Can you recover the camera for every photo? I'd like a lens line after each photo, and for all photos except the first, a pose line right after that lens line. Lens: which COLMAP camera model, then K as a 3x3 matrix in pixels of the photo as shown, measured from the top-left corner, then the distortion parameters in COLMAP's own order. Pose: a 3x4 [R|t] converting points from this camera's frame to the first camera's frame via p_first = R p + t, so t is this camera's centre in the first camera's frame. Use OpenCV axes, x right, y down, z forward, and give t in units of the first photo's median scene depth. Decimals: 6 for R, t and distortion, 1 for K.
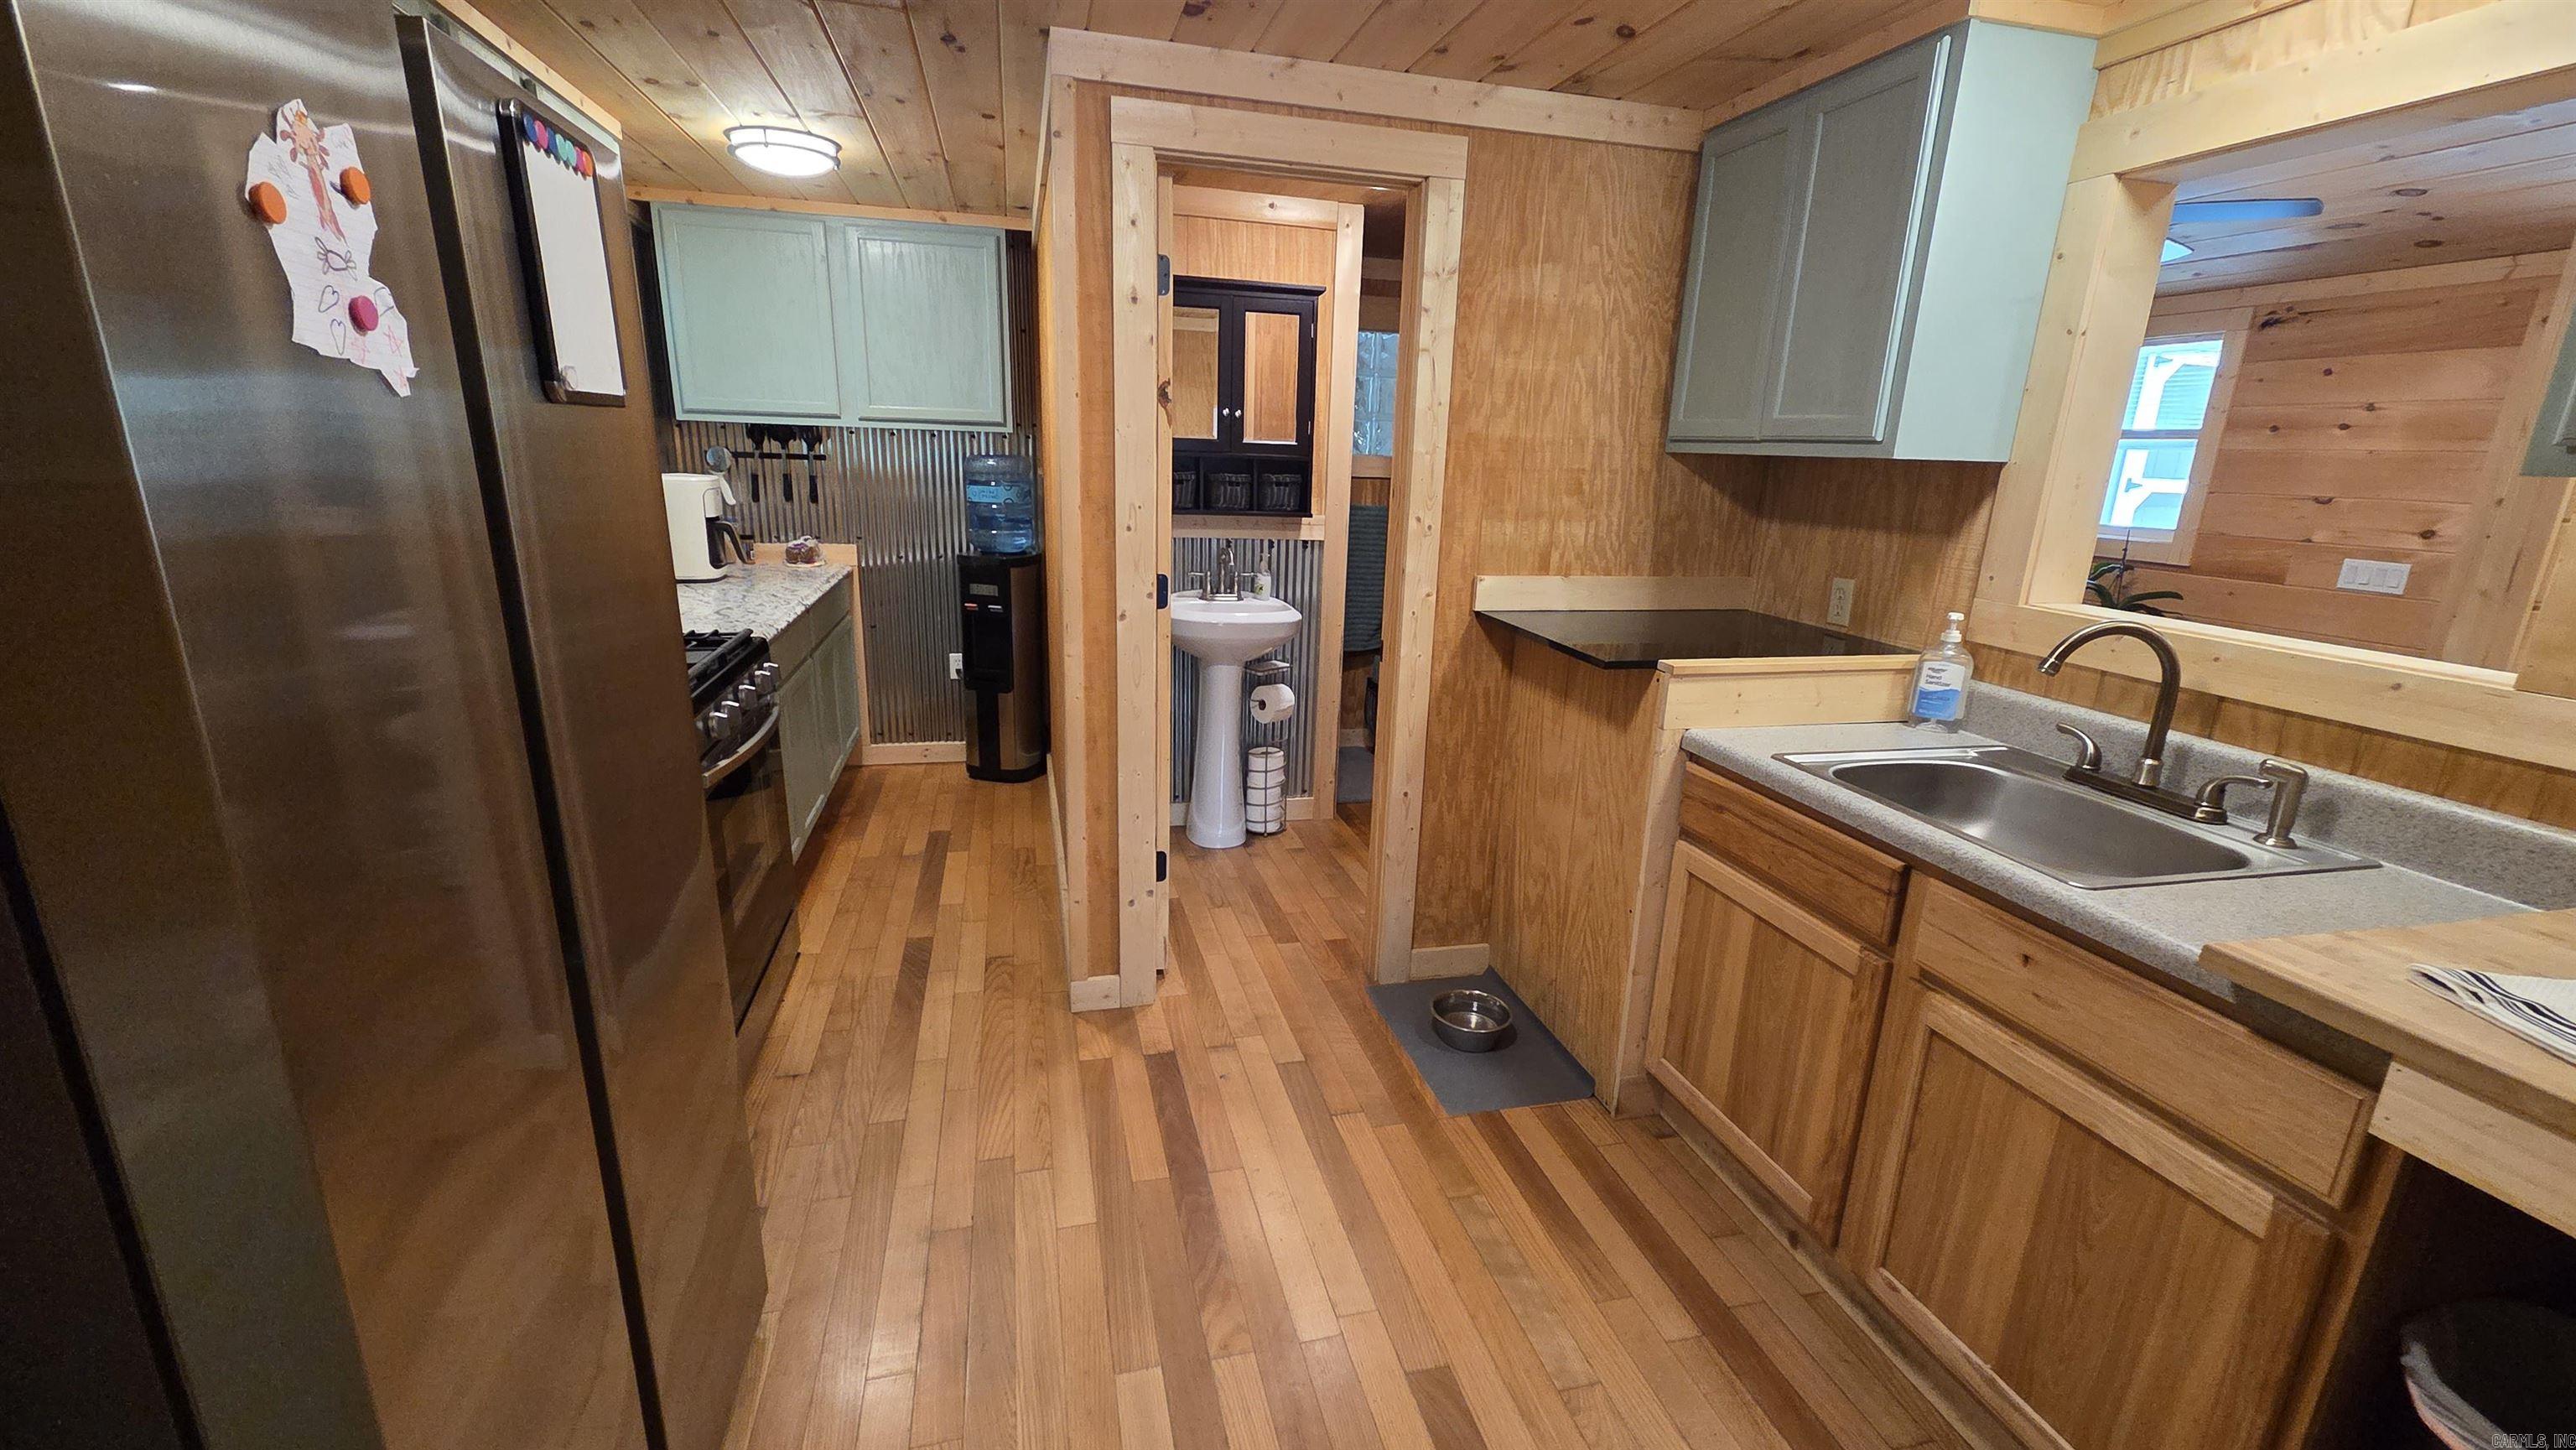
lens RADIAL K [[1055.2, 0, 1289.4], [0, 1055.2, 735.2], [0, 0, 1]] dist [0.003600, -0.001272]
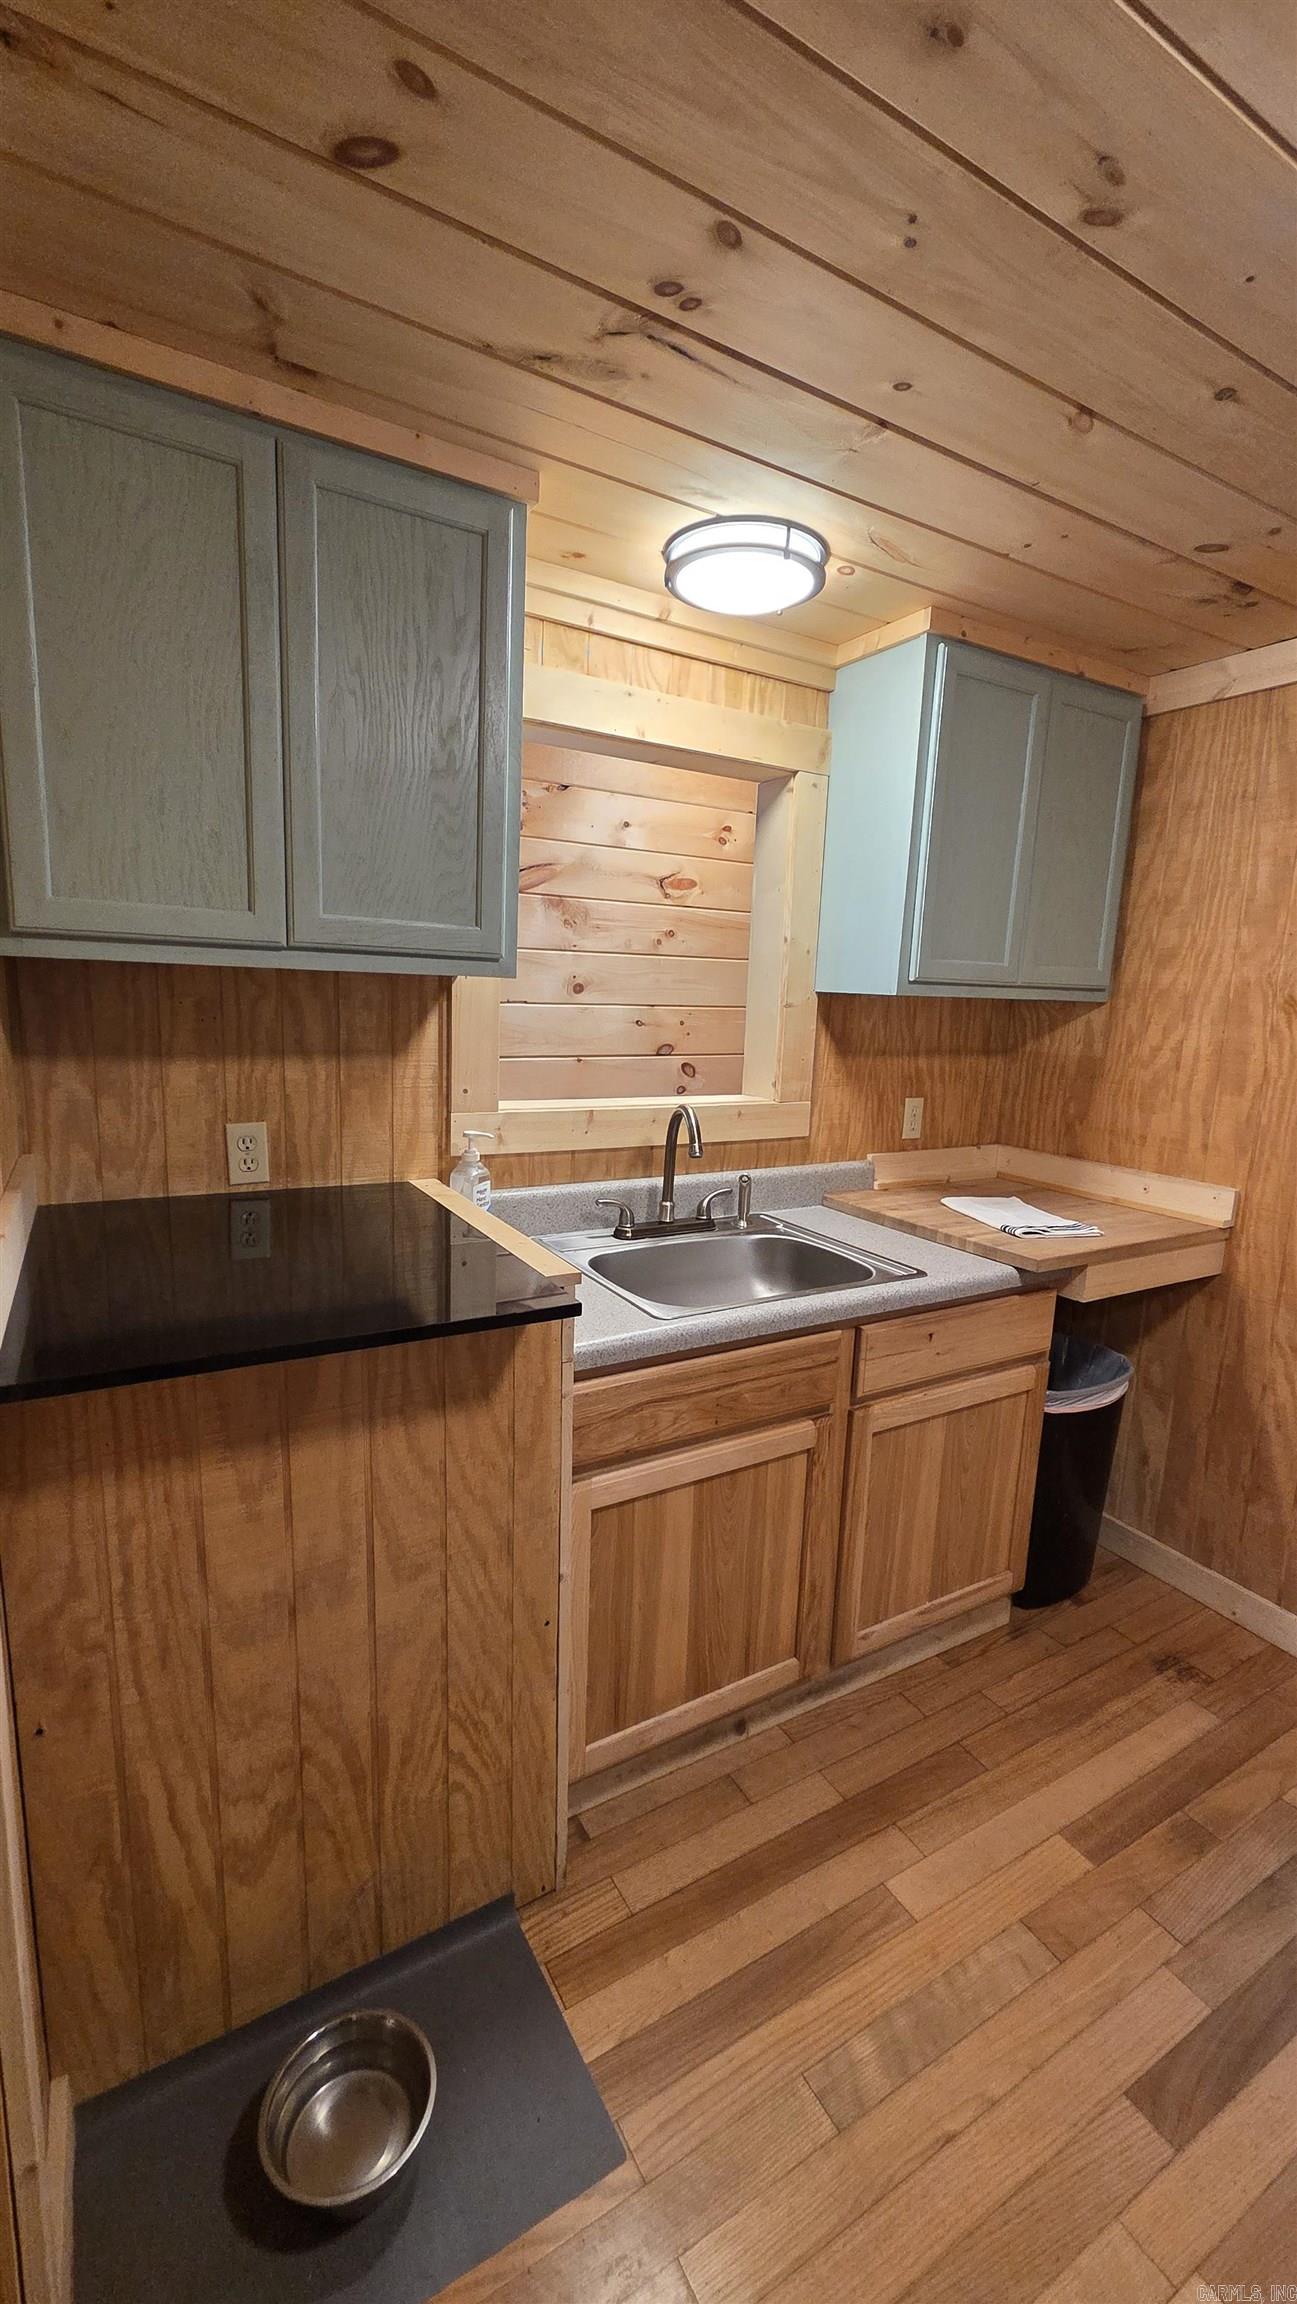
lens RADIAL K [[943.7, 0, 650.3], [0, 943.7, 1152.3], [0, 0, 1]] dist [0.003600, -0.001272]
pose [[-0.283235, -0.207636, 0.936304, -0.229813], [0.205443, 0.940484, 0.270710, -0.298452], [-0.936788, 0.269032, -0.223720, 1.048421]]
